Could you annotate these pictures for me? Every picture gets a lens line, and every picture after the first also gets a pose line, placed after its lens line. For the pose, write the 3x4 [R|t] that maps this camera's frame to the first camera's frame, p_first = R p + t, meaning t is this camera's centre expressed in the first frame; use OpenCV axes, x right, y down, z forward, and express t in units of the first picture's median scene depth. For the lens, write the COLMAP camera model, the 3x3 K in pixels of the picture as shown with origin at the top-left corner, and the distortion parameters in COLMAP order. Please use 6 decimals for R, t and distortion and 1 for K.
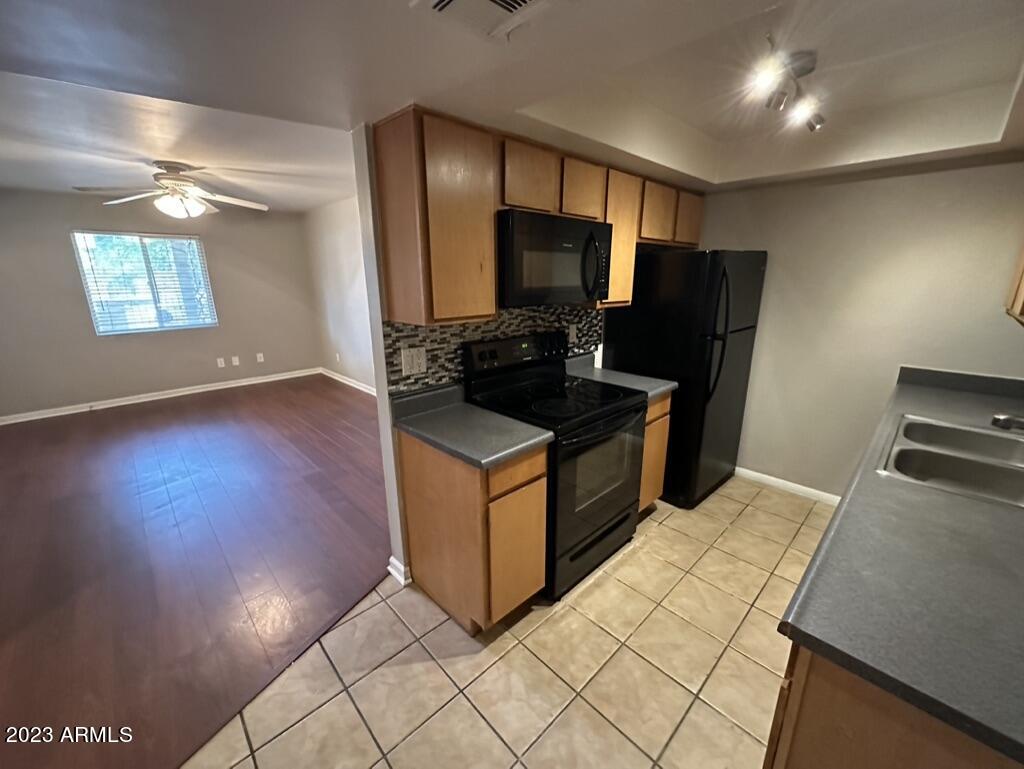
lens RADIAL K [[408.9, 0, 512.6], [0, 408.9, 385.8], [0, 0, 1]] dist [0.001451, -0.000189]
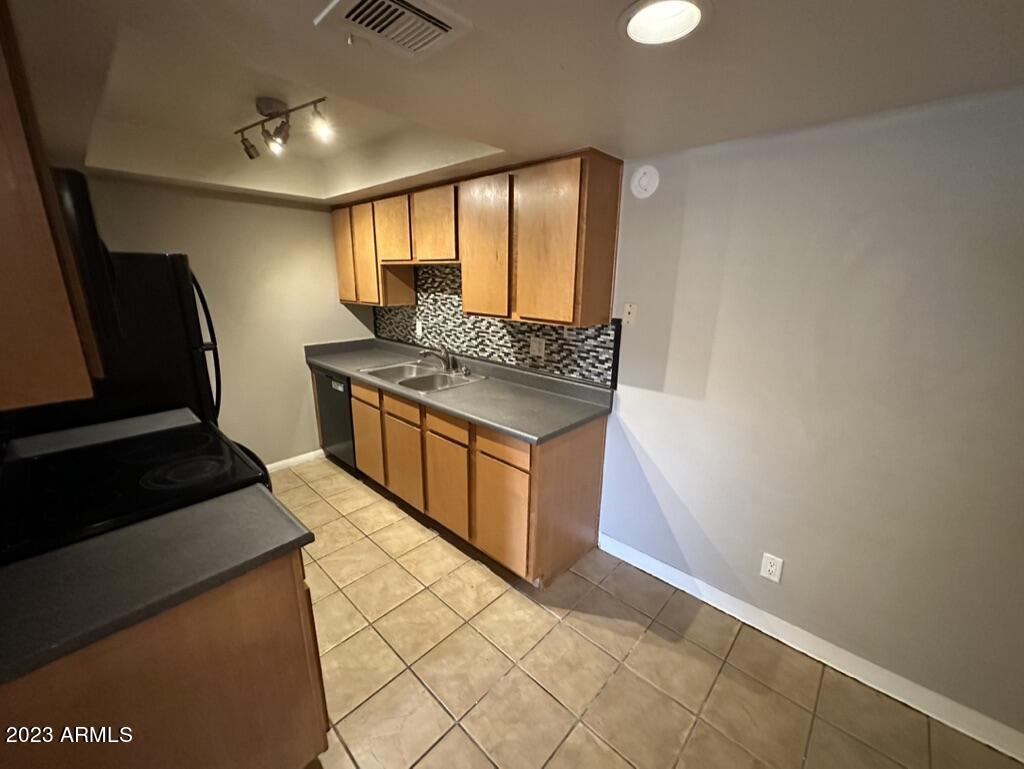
lens RADIAL K [[408.9, 0, 513.9], [0, 408.9, 383.8], [0, 0, 1]] dist [0.001451, -0.000189]
pose [[-0.055237, -0.252810, 0.965938, -0.653597], [0.259814, 0.930450, 0.258380, -0.142824], [-0.964078, 0.265236, 0.014288, 0.471937]]
